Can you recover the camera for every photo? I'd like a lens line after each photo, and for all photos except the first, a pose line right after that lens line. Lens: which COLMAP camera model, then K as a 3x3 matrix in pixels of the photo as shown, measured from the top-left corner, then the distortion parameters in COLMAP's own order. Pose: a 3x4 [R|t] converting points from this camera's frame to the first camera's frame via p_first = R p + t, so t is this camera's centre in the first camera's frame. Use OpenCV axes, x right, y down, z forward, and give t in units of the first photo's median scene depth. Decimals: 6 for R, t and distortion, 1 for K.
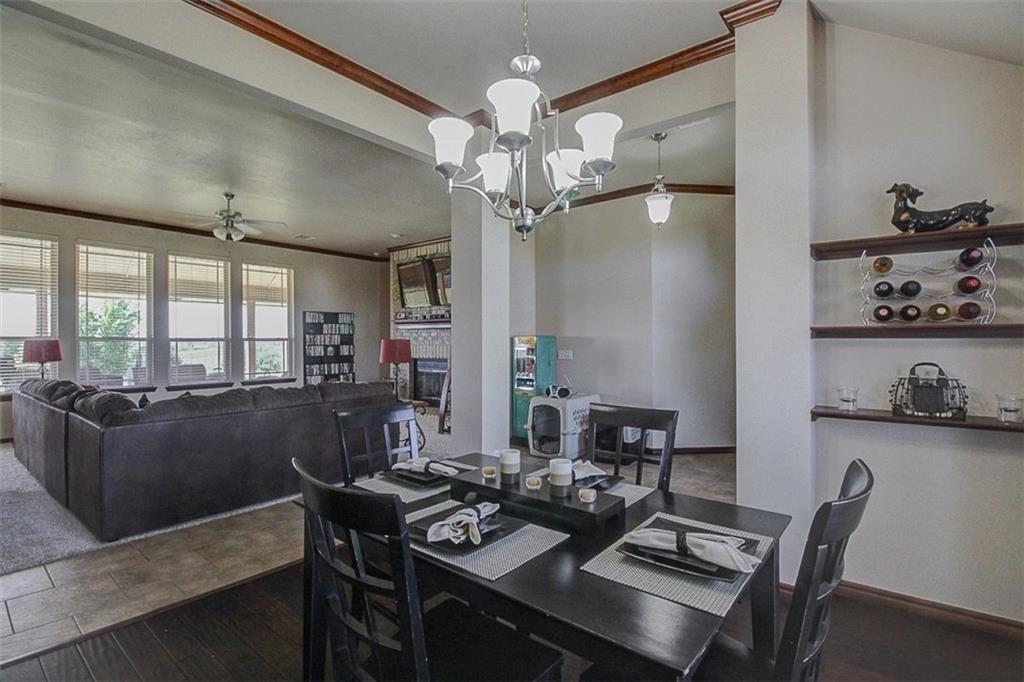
lens RADIAL K [[481.9, 0, 511.6], [0, 481.9, 346.0], [0, 0, 1]] dist [0.002864, -0.012602]
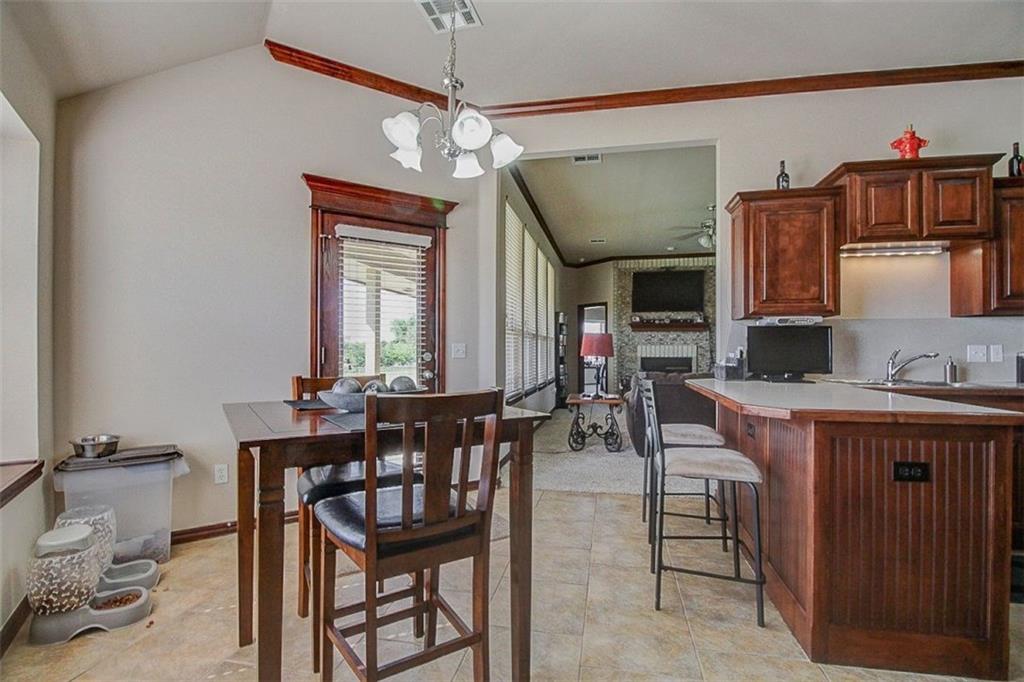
lens RADIAL K [[481.9, 0, 511.6], [0, 481.9, 346.0], [0, 0, 1]] dist [0.002864, -0.012602]
pose [[0.893009, 0.004595, 0.450016, -0.972497], [0.003454, 0.999848, -0.017064, 0.016332], [-0.450026, 0.016793, 0.892857, 0.141673]]
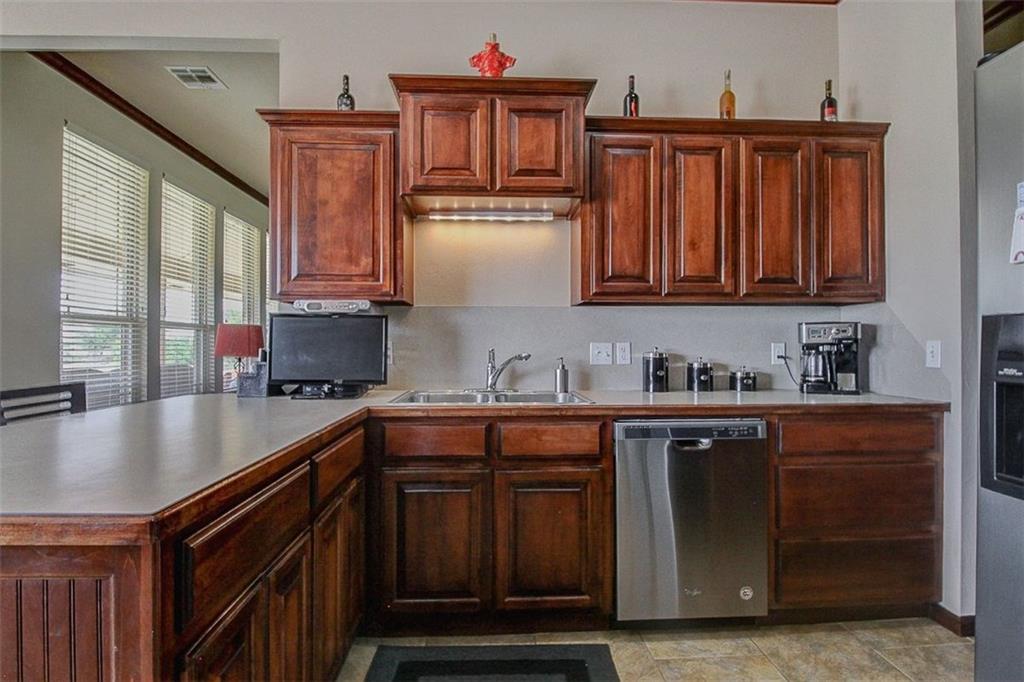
lens RADIAL K [[509.9, 0, 512.0], [0, 509.9, 341.0], [0, 0, 1]] dist [0.002167, -0.013313]
pose [[0.754558, 0.002759, 0.656227, -0.714754], [0.005763, 0.999925, -0.010831, 0.012575], [-0.656208, 0.011954, 0.754486, 0.113828]]
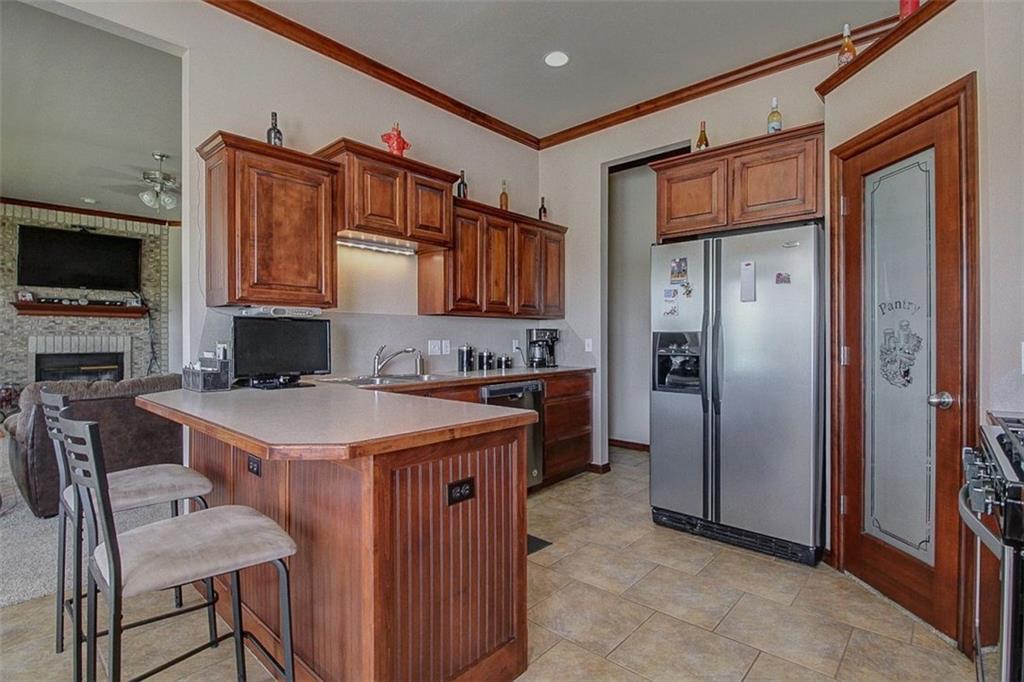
lens RADIAL K [[491.0, 0, 511.4], [0, 491.0, 343.2], [0, 0, 1]] dist [0.002395, -0.013071]
pose [[0.062411, -0.009579, 0.998005, -0.912218], [0.011104, 0.999899, 0.008903, 0.009889], [-0.997989, 0.010526, 0.062511, 0.216744]]
